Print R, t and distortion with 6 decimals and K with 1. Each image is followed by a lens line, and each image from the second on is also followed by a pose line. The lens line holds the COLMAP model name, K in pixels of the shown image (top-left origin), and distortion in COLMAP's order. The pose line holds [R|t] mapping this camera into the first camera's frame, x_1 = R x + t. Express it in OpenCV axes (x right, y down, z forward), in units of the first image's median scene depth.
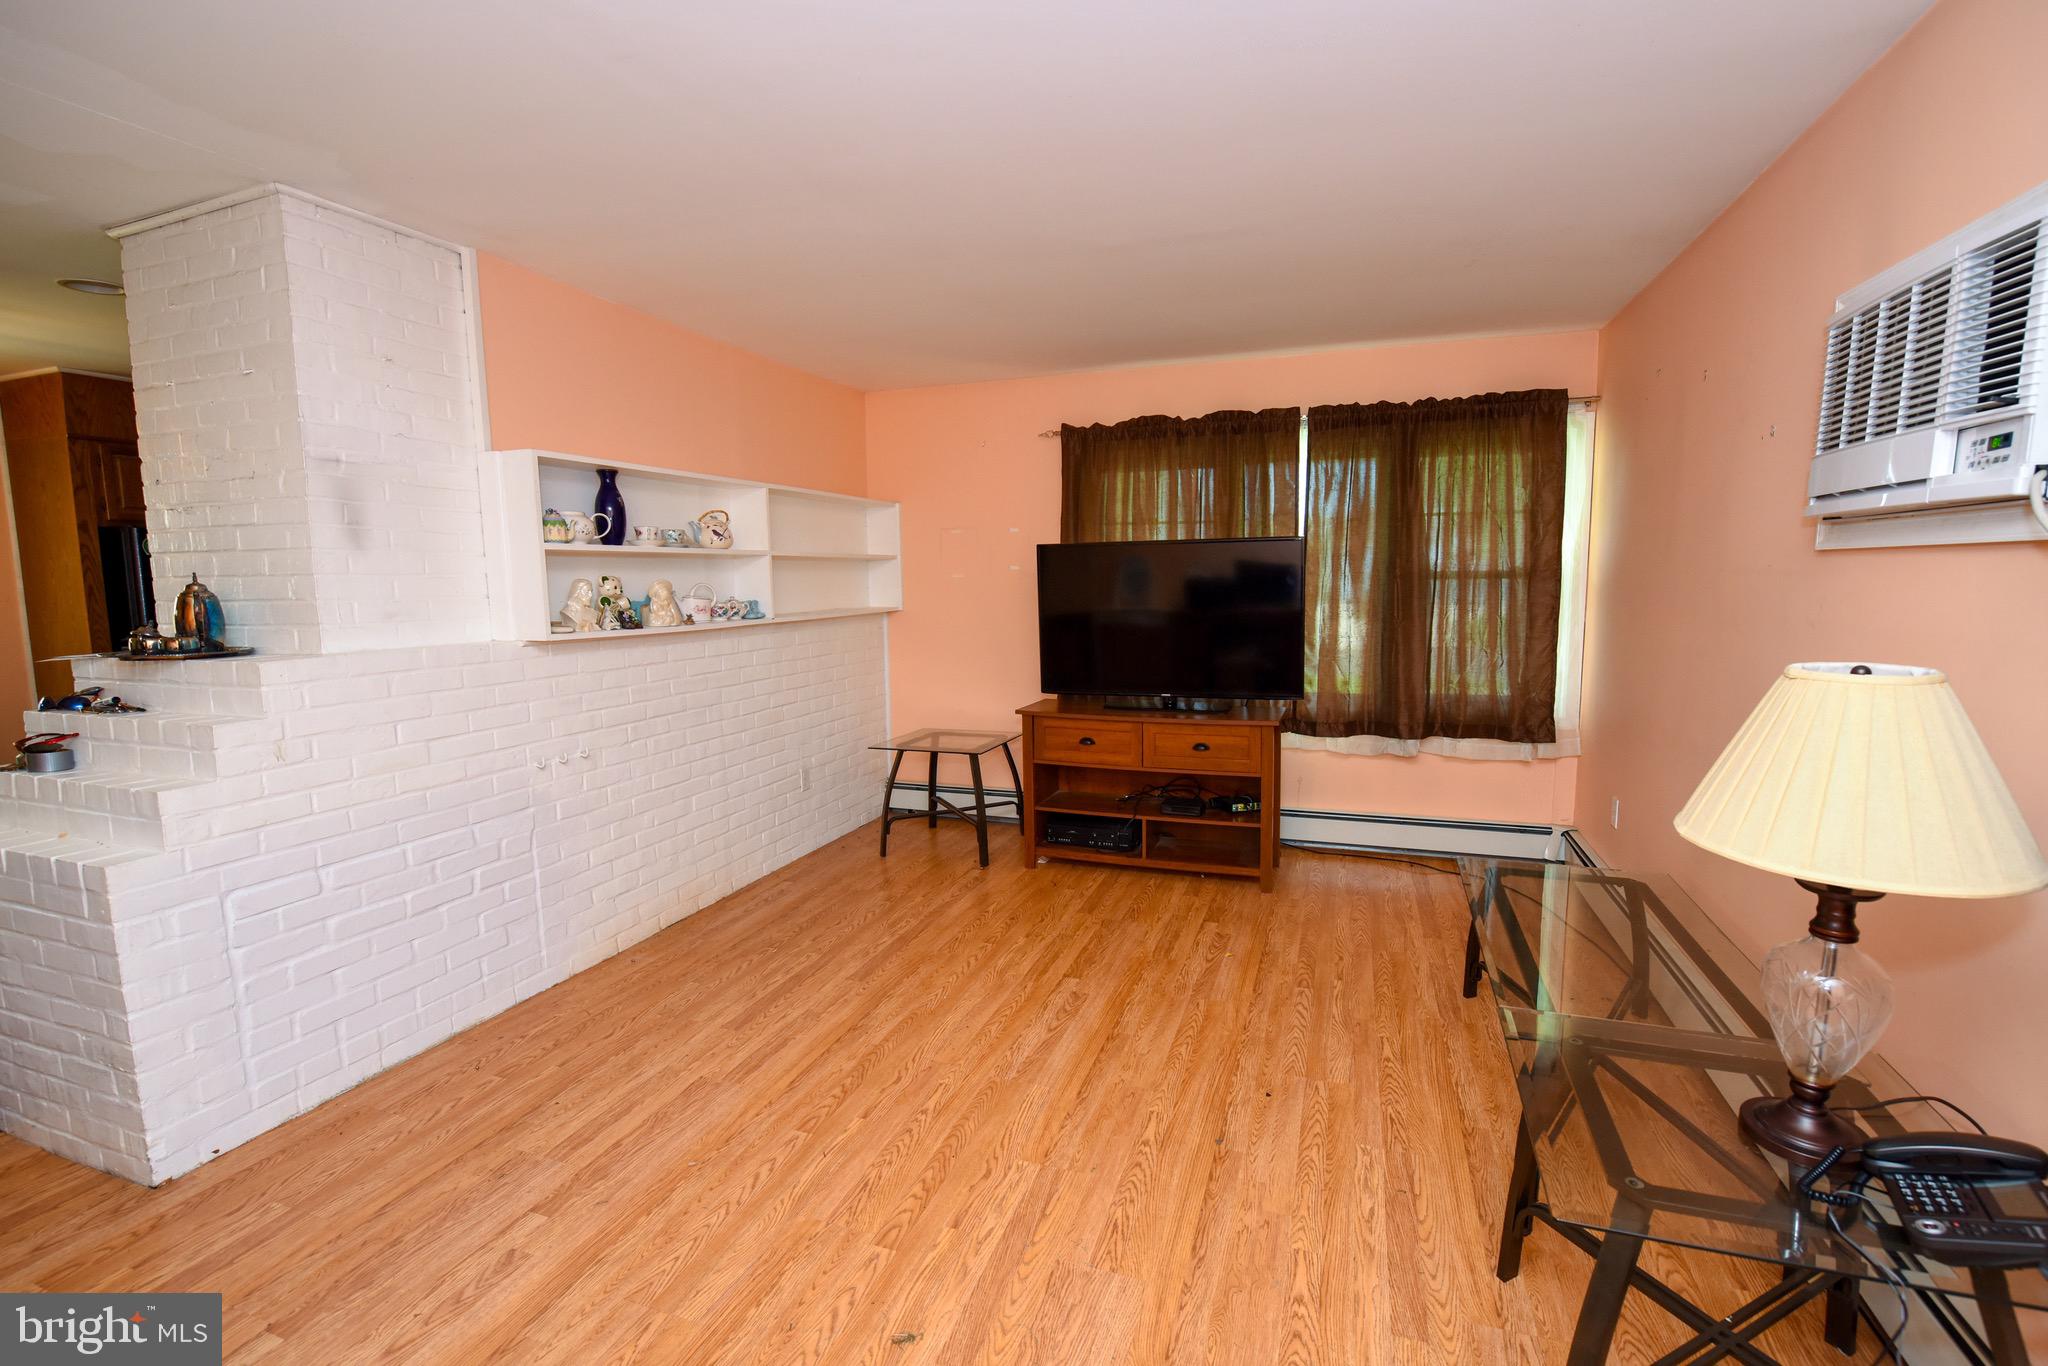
lens RADIAL K [[887.2, 0, 1052.5], [0, 887.2, 684.6], [0, 0, 1]] dist [-0.015837, -0.000245]
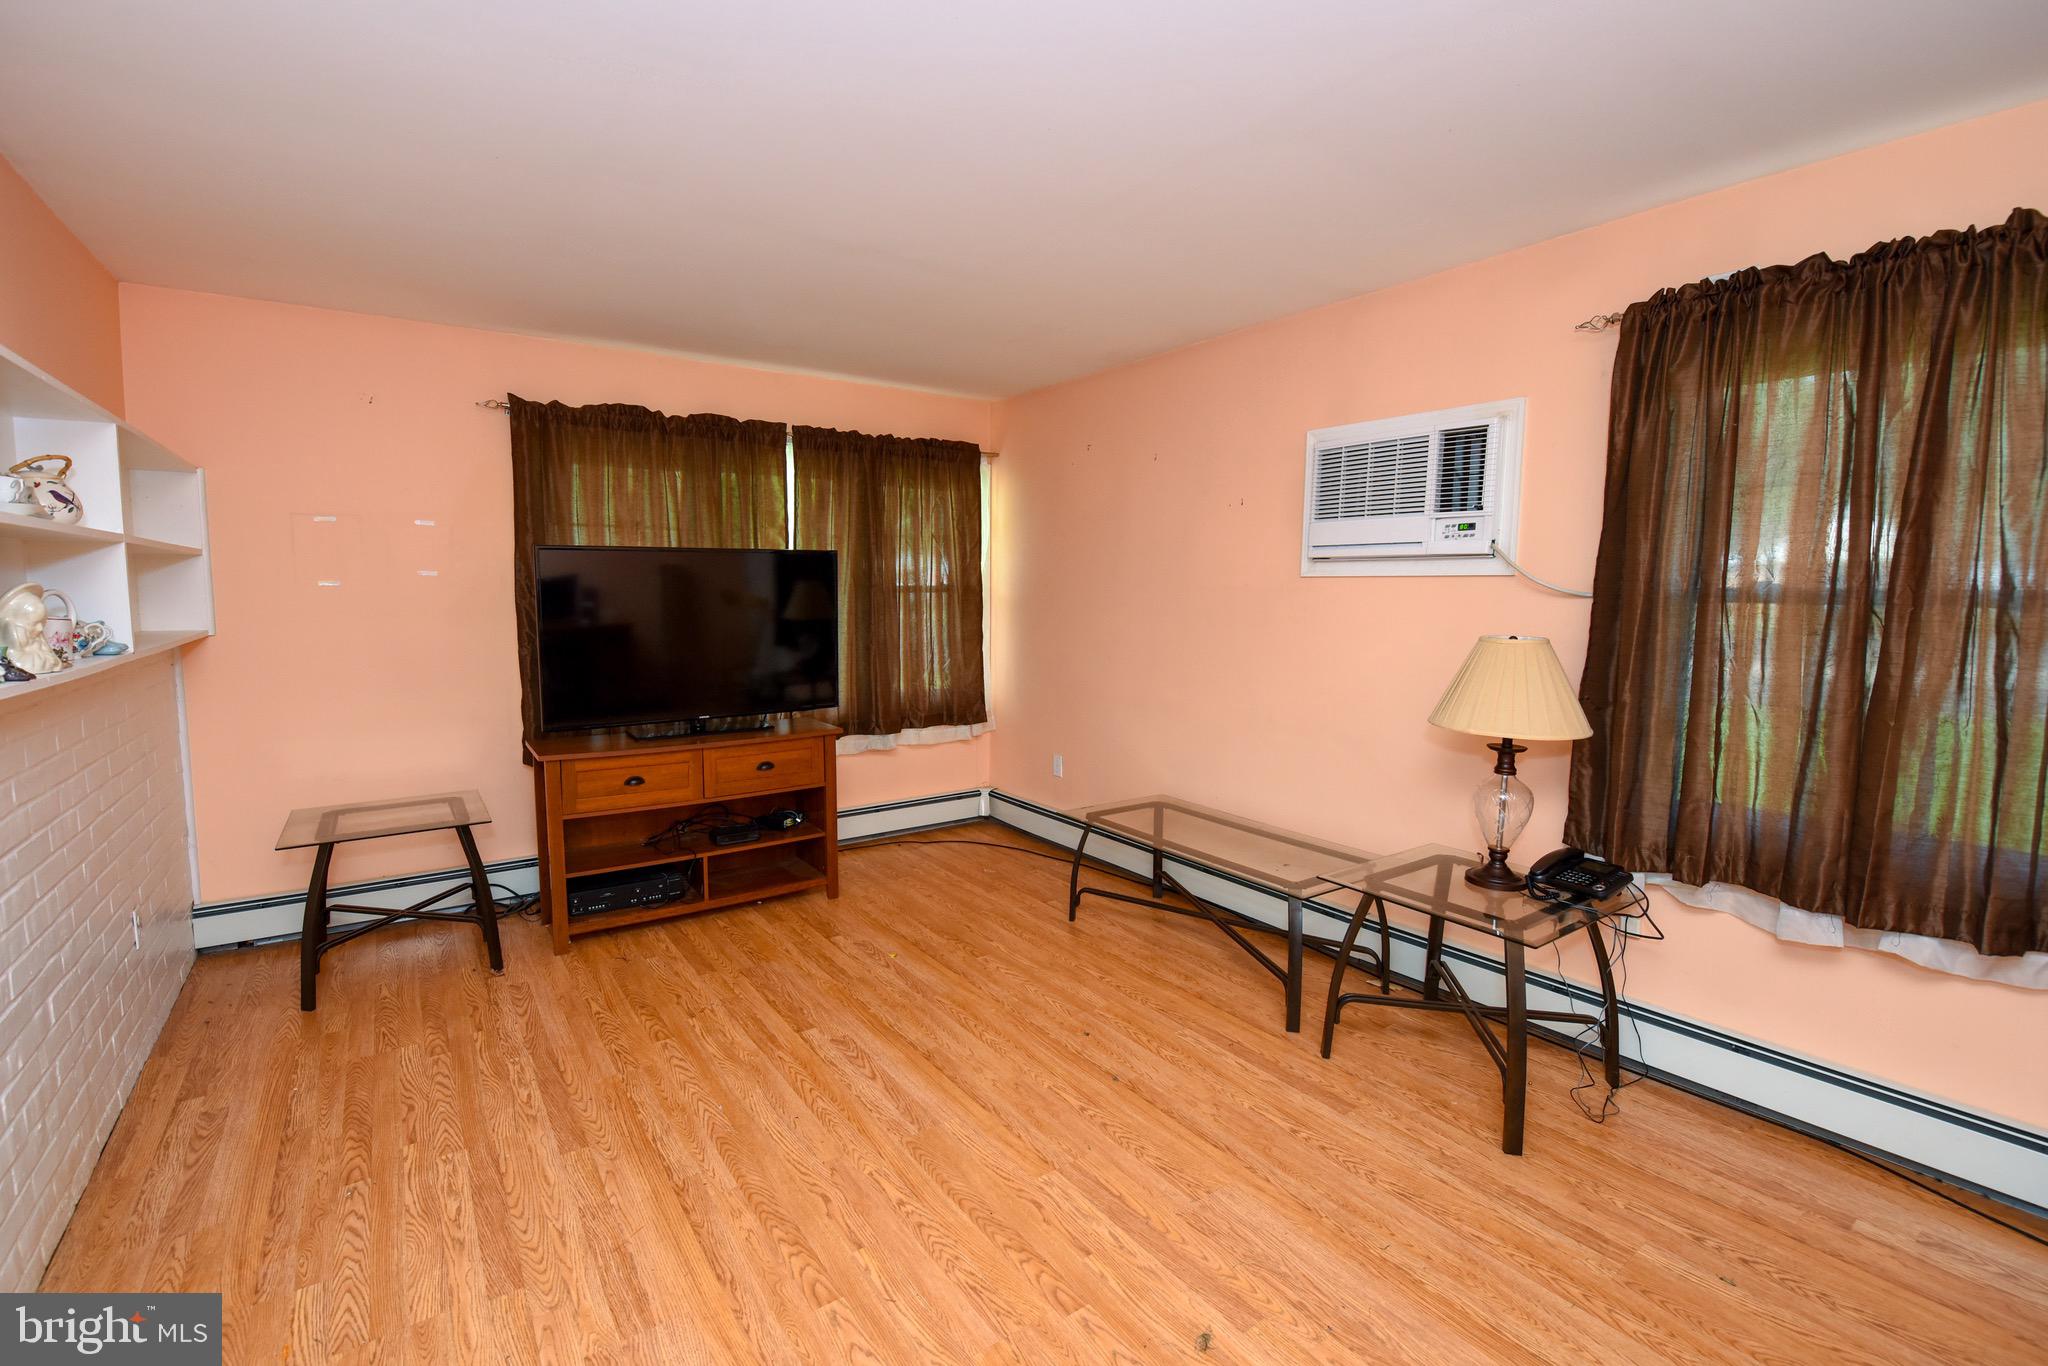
lens RADIAL K [[891.4, 0, 980.4], [0, 891.4, 676.8], [0, 0, 1]] dist [-0.016847, -0.000335]
pose [[0.602811, -0.067636, 0.795012, -0.455097], [0.087171, 0.996019, 0.018640, -0.023488], [-0.793108, 0.058066, 0.606307, 0.231550]]
